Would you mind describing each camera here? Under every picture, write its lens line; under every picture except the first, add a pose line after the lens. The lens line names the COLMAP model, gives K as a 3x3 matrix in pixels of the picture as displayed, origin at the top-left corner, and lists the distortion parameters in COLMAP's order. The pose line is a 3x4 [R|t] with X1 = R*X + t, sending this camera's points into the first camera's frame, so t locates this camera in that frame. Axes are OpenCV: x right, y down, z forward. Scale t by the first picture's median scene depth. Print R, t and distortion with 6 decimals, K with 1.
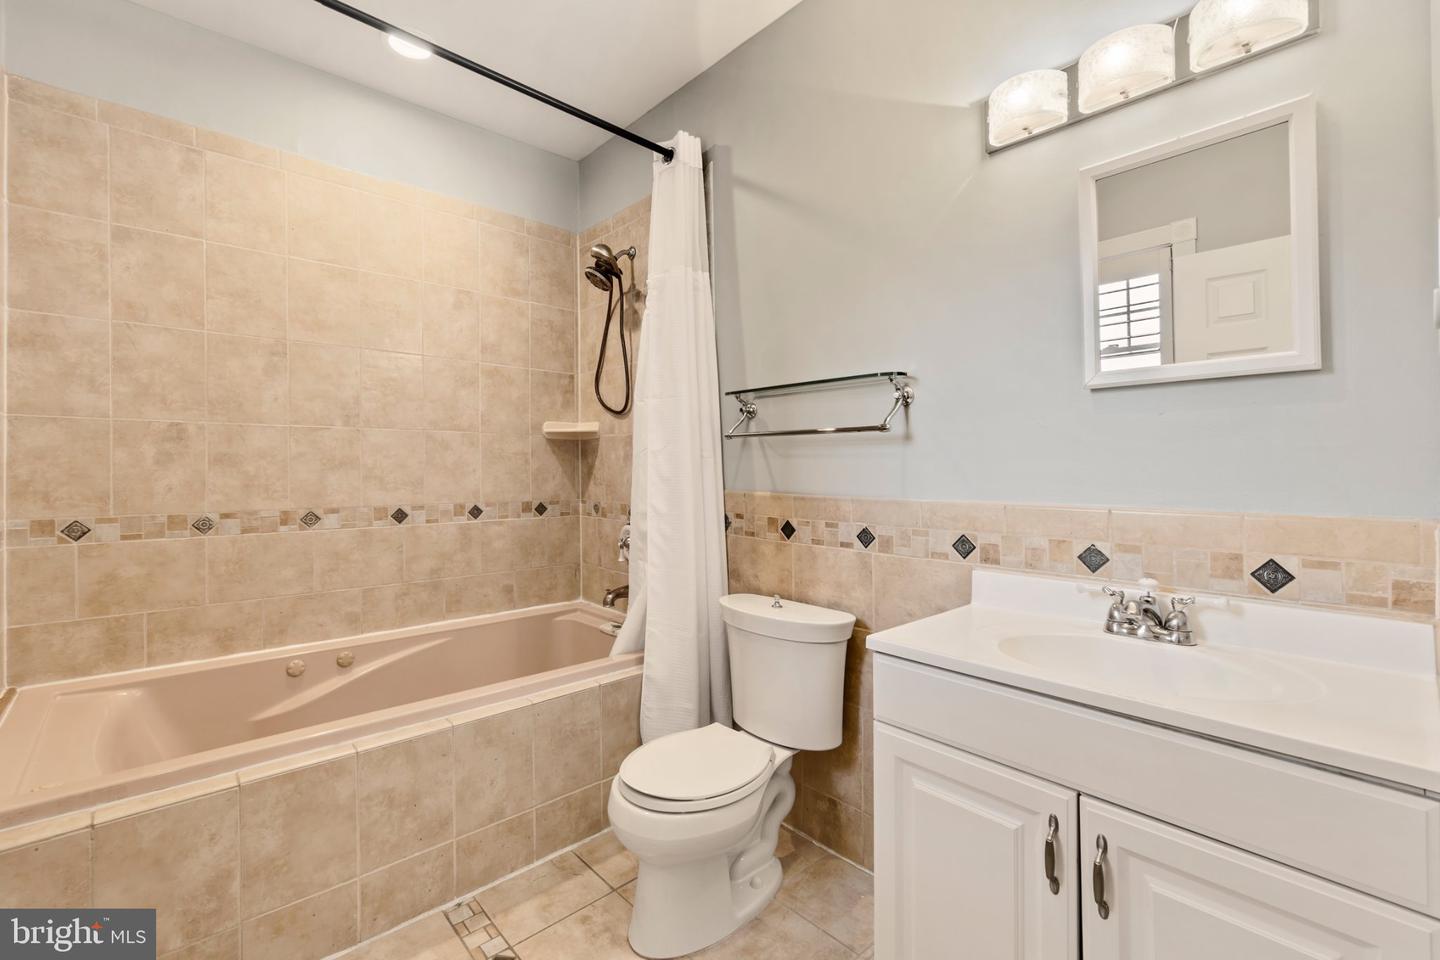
lens RADIAL K [[626.7, 0, 716.0], [0, 626.7, 476.3], [0, 0, 1]] dist [-0.005262, -0.000217]
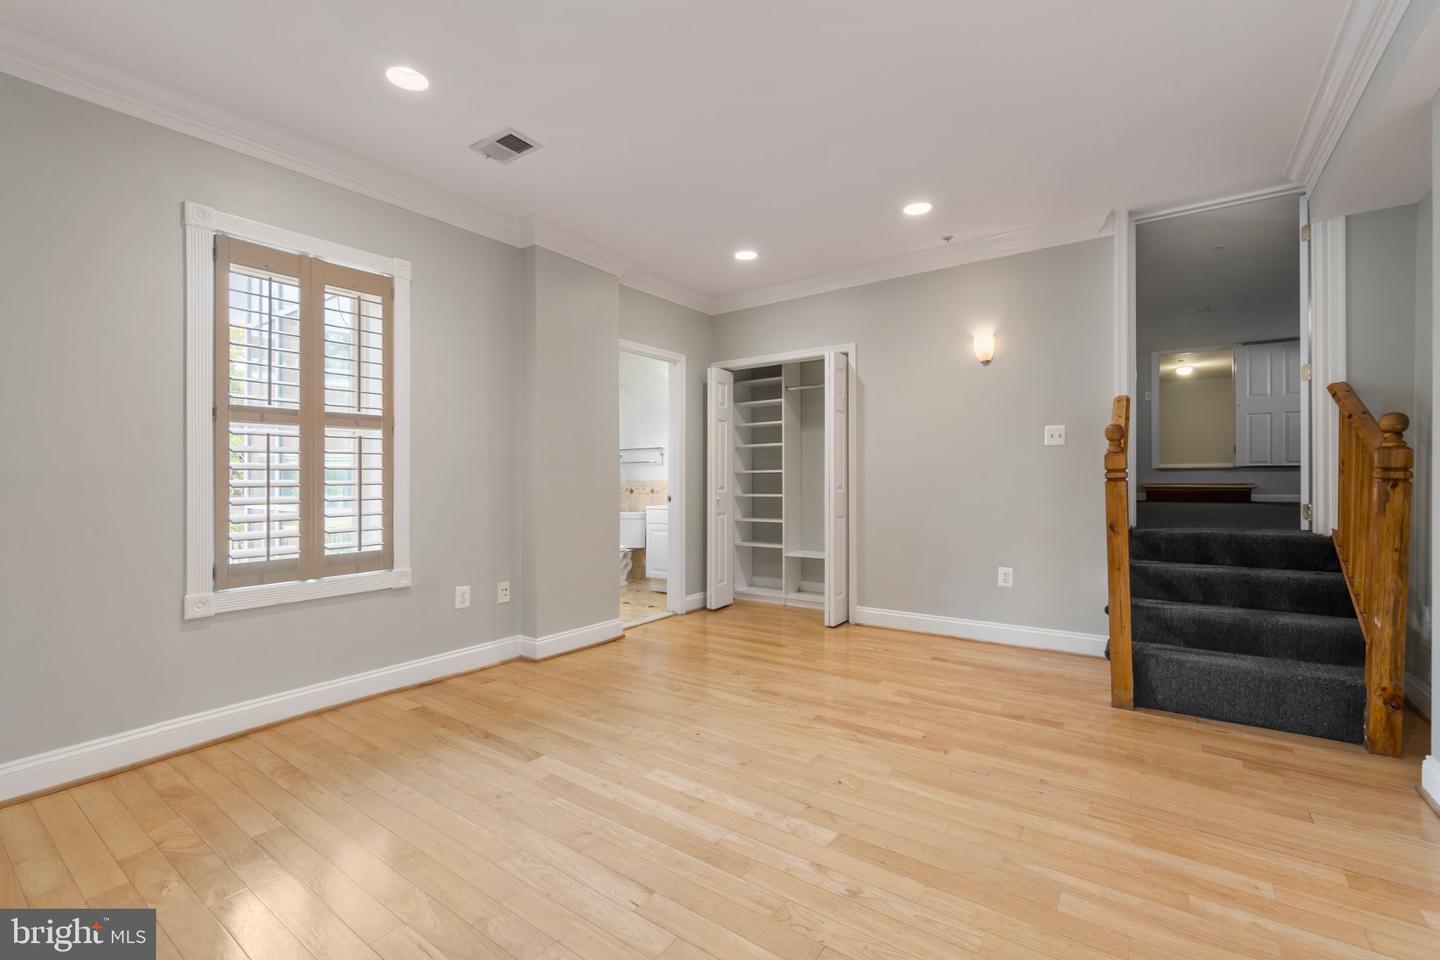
lens RADIAL K [[623.2, 0, 718.7], [0, 623.2, 475.6], [0, 0, 1]] dist [-0.004823, 0.000120]
pose [[0.980580, -0.004436, 0.196071, -0.078947], [0.005829, 0.999962, -0.006525, 0.037395], [-0.196035, 0.007541, 0.980568, -2.532099]]
